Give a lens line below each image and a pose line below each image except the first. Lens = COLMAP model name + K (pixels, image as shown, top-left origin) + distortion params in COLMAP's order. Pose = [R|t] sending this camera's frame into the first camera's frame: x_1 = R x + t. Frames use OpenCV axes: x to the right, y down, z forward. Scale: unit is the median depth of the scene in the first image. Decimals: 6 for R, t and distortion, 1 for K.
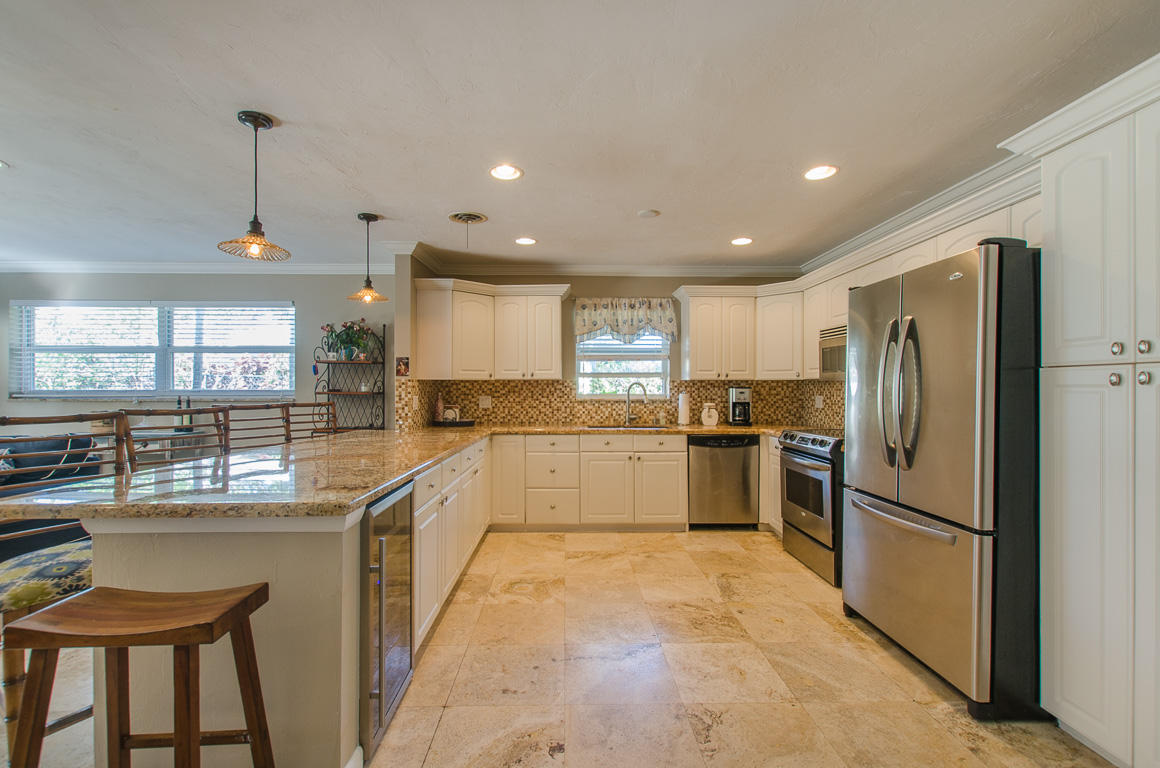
lens RADIAL K [[508.8, 0, 571.7], [0, 508.8, 388.0], [0, 0, 1]] dist [0.005789, -0.000207]
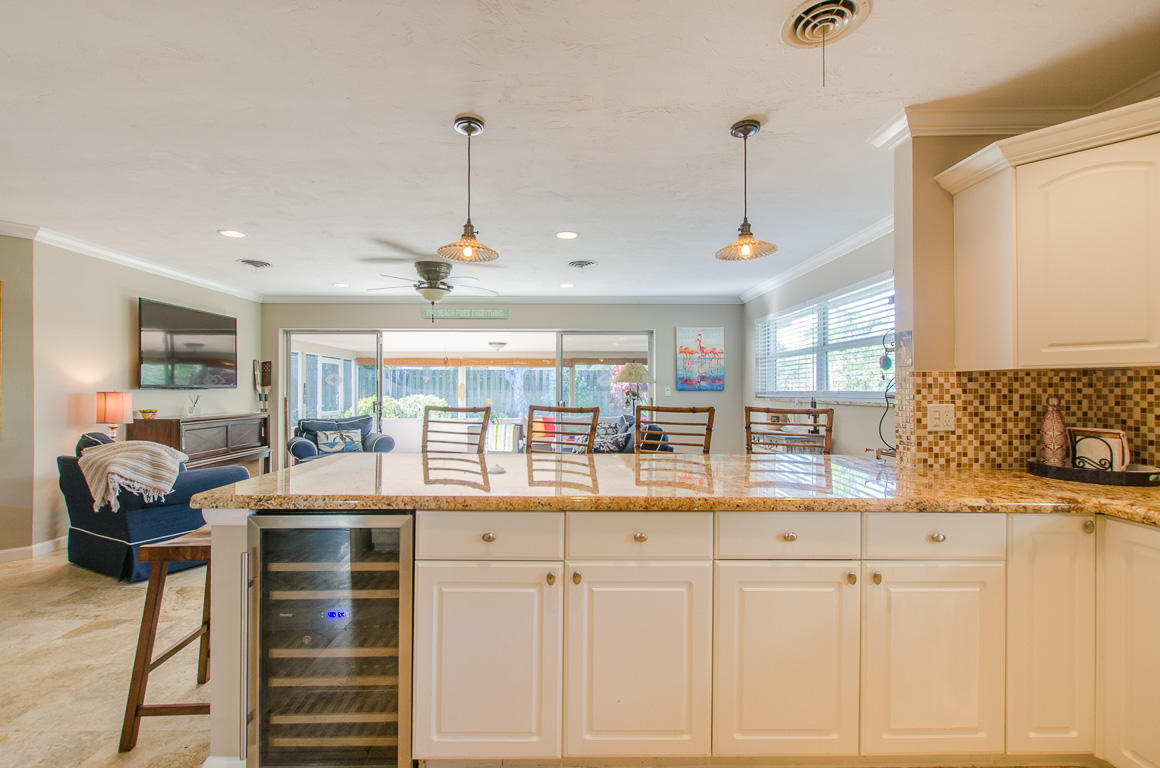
lens RADIAL K [[518.0, 0, 568.2], [0, 518.0, 389.4], [0, 0, 1]] dist [-0.004152, -0.001951]
pose [[-0.006352, 0.000523, -0.999980, 0.194807], [-0.001351, 0.999999, 0.000532, 0.001350], [0.999979, 0.001354, -0.006352, 0.560491]]
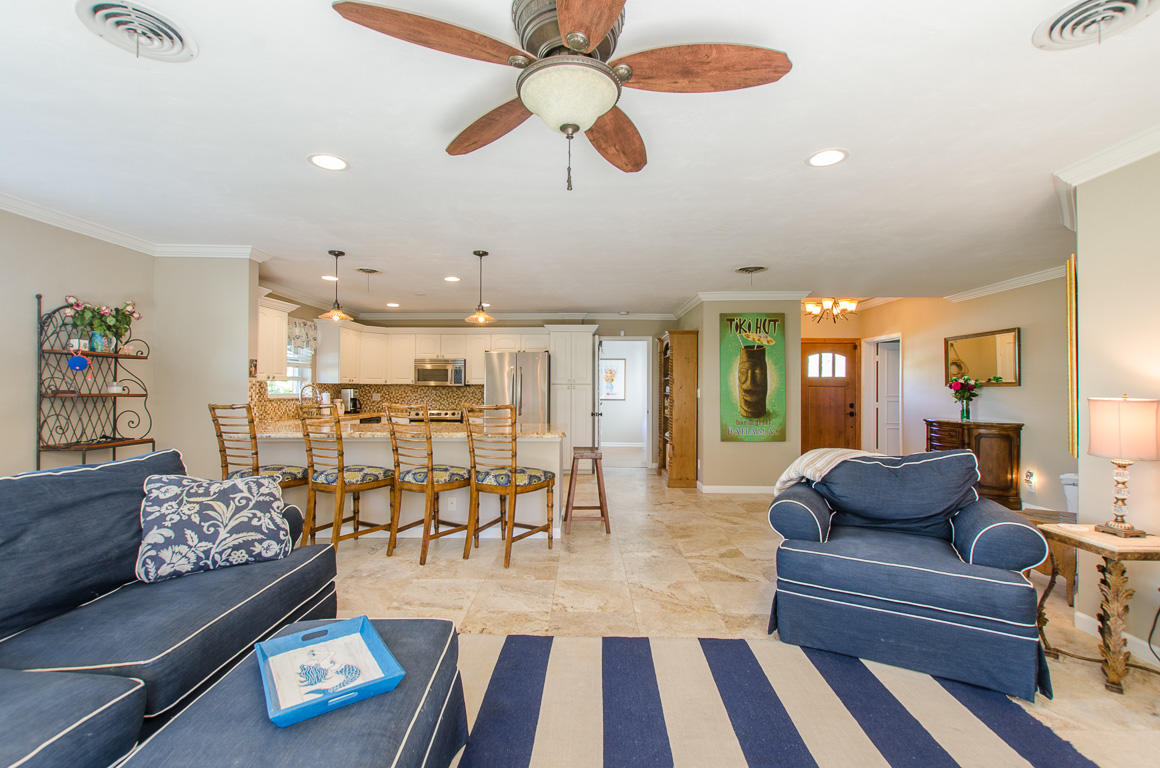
lens RADIAL K [[508.8, 0, 580.8], [0, 508.8, 387.3], [0, 0, 1]] dist [0.005789, -0.000207]
pose [[0.024947, 0.004640, 0.999678, -1.181263], [-0.002427, 0.999987, -0.004581, 0.000415], [-0.999686, -0.002312, 0.024958, 0.262717]]
